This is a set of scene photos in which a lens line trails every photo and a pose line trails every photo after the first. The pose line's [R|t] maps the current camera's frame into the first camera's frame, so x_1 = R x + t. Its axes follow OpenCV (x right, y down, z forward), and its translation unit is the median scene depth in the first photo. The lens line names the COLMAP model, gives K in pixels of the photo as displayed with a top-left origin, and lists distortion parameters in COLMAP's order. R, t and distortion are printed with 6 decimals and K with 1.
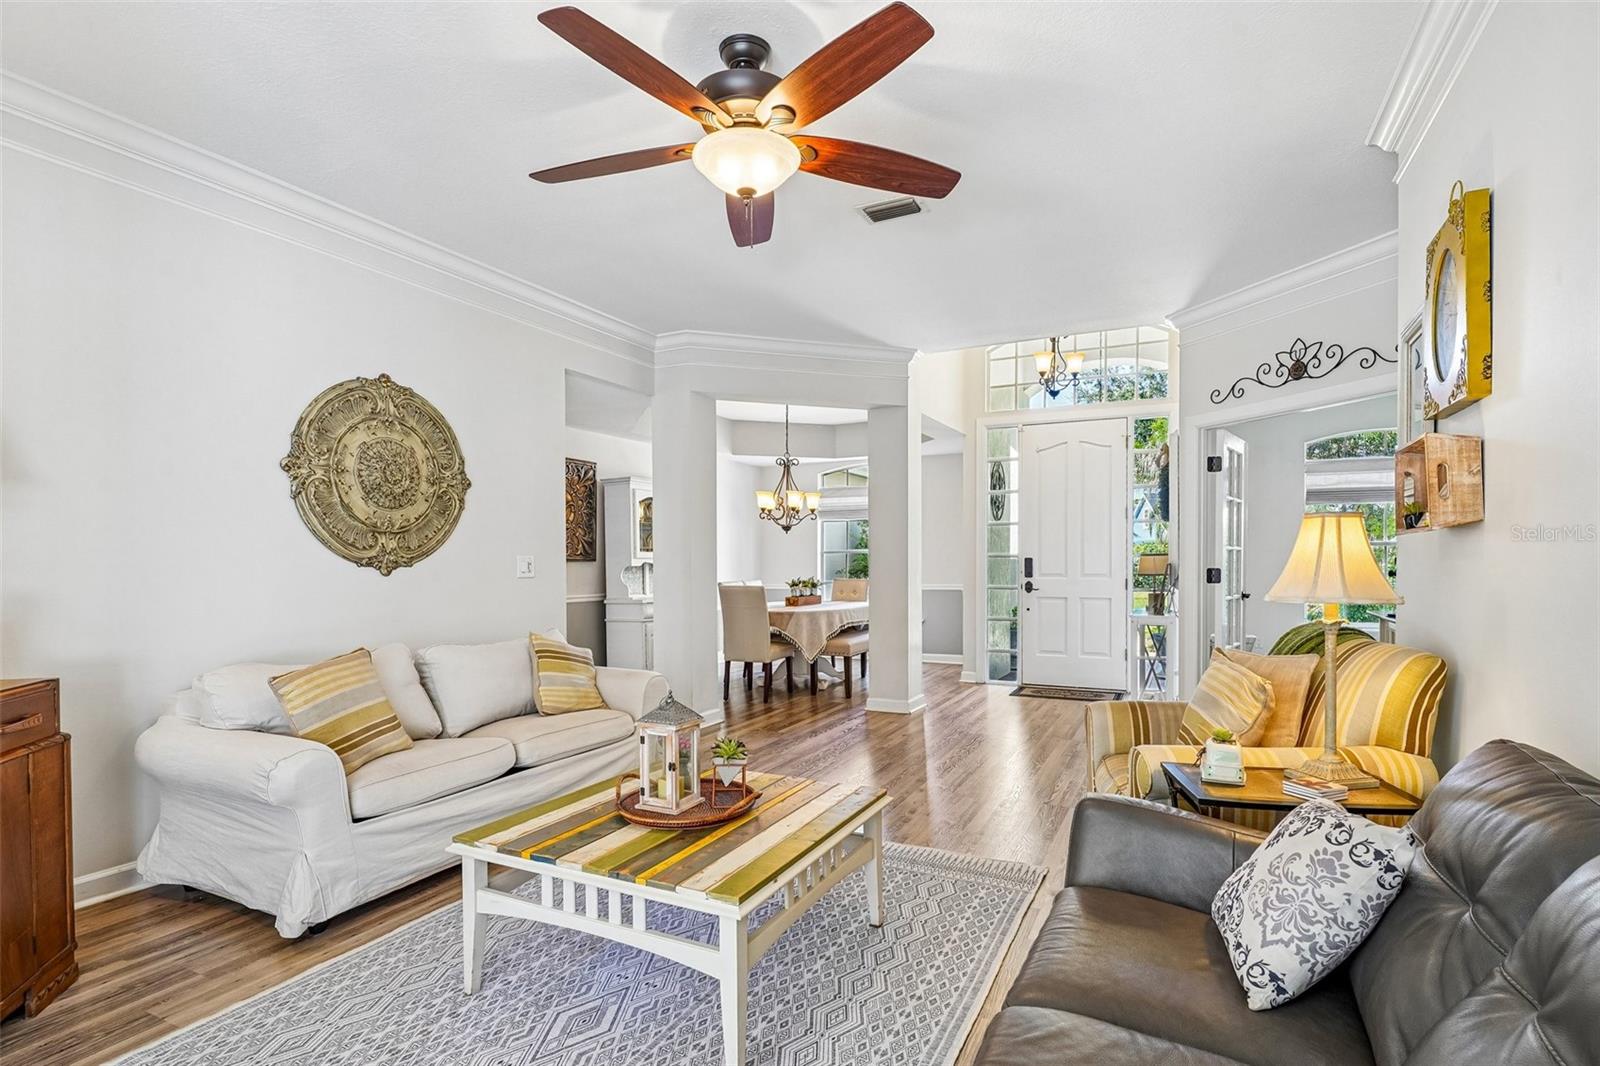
lens RADIAL K [[769.3, 0, 800.8], [0, 769.3, 572.7], [0, 0, 1]] dist [-0.001188, -0.000103]
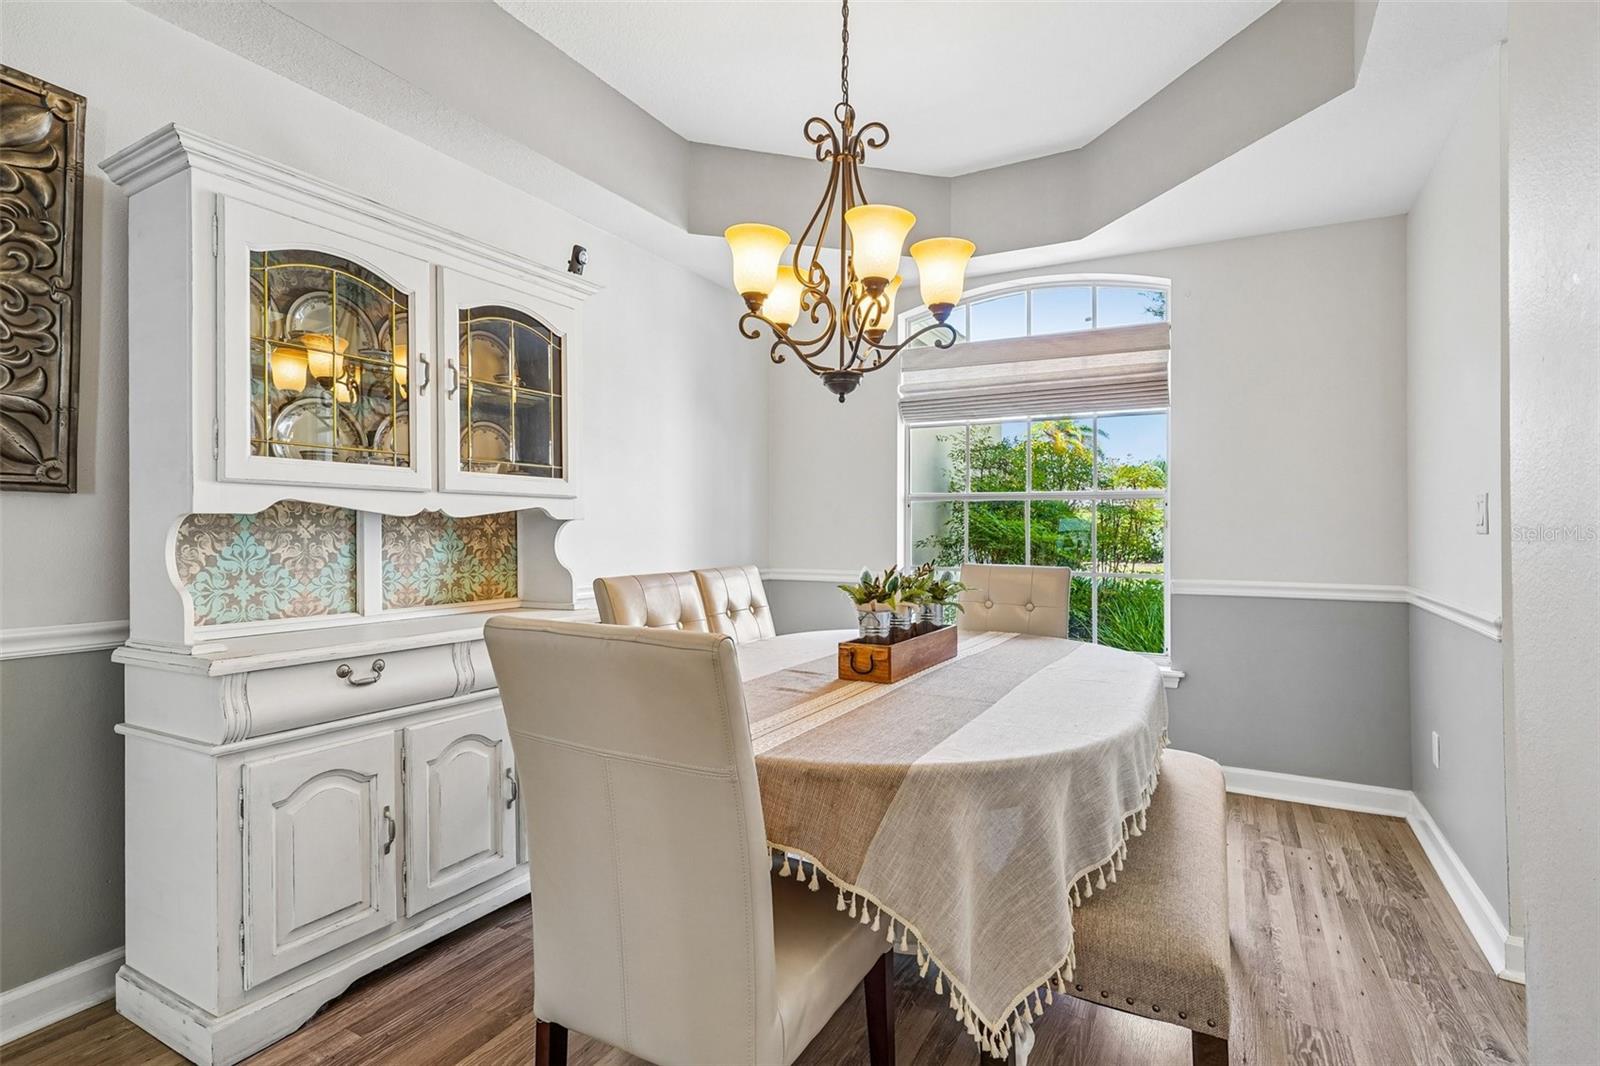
lens RADIAL K [[801.0, 0, 768.8], [0, 801.0, 529.8], [0, 0, 1]] dist [-0.000928, -0.000048]
pose [[0.998073, 0.010958, -0.061068, -0.027283], [-0.011708, 0.999860, -0.011948, -0.002432], [0.060929, 0.012640, 0.998062, 0.749910]]
